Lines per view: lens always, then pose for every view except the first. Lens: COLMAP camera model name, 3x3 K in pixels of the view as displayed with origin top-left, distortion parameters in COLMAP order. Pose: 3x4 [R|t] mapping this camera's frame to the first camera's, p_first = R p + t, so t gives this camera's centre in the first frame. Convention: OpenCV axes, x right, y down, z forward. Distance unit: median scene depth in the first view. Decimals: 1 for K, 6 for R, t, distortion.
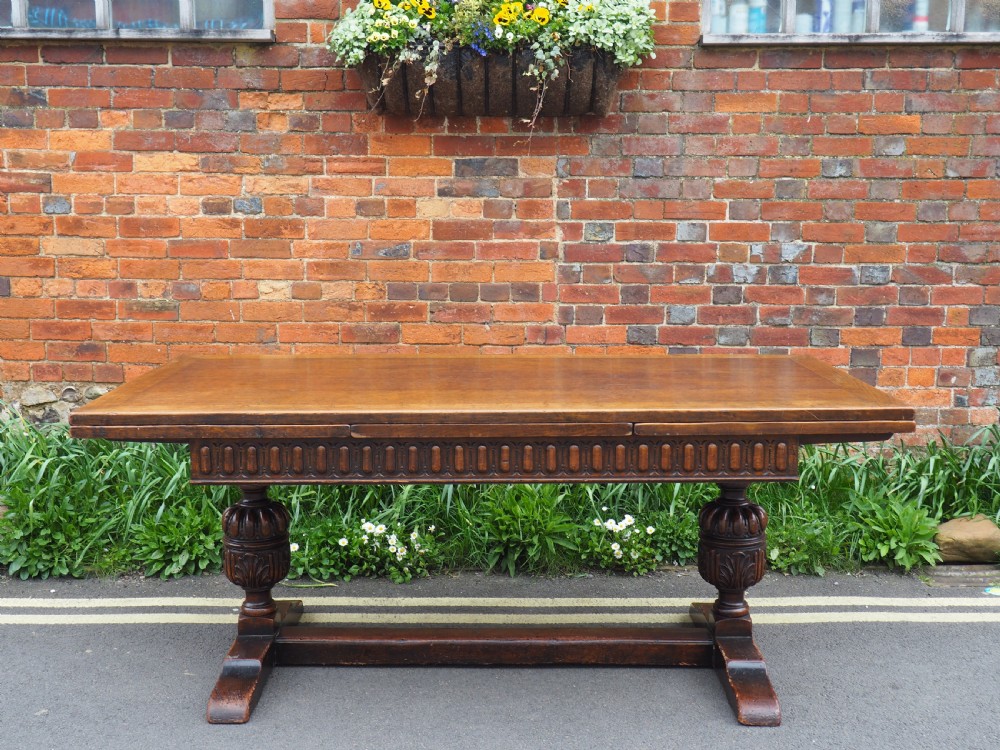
lens RADIAL K [[1304.9, 0, 511.5], [0, 1304.9, 371.5], [0, 0, 1]] dist [-0.003540, 0.000000]
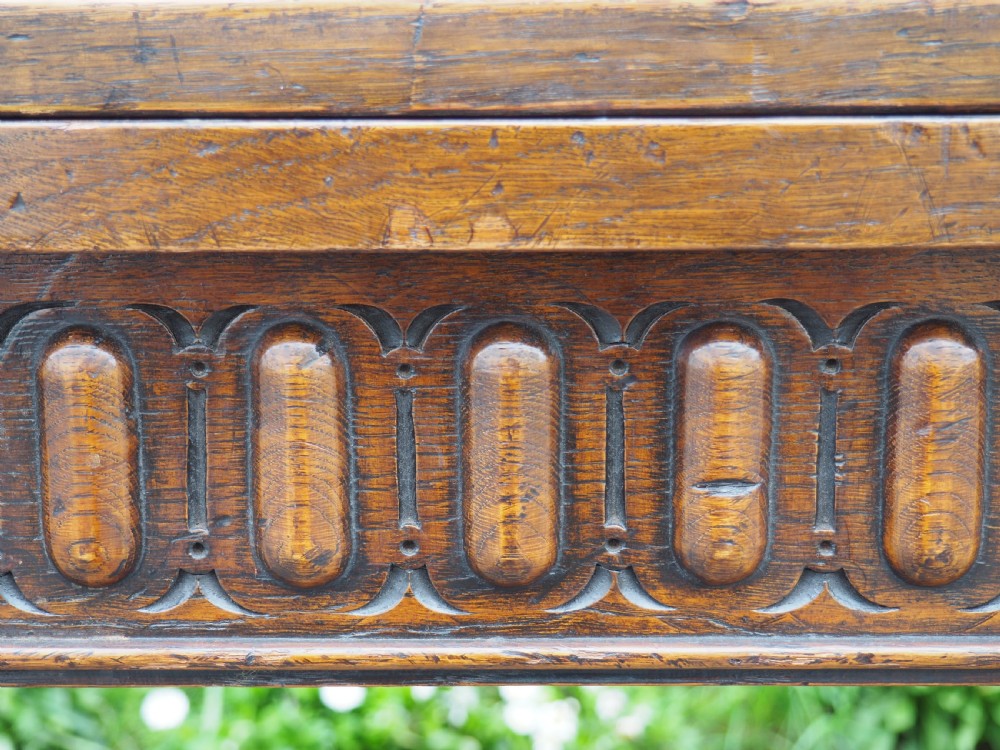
lens RADIAL K [[971.1, 0, 499.9], [0, 971.1, 374.7], [0, 0, 1]] dist [-0.026158, 0.000000]
pose [[0.998025, 0.000330, -0.062814, -0.012156], [-0.001127, 0.999919, -0.012652, 0.039976], [0.062805, 0.012698, 0.997945, 0.606233]]
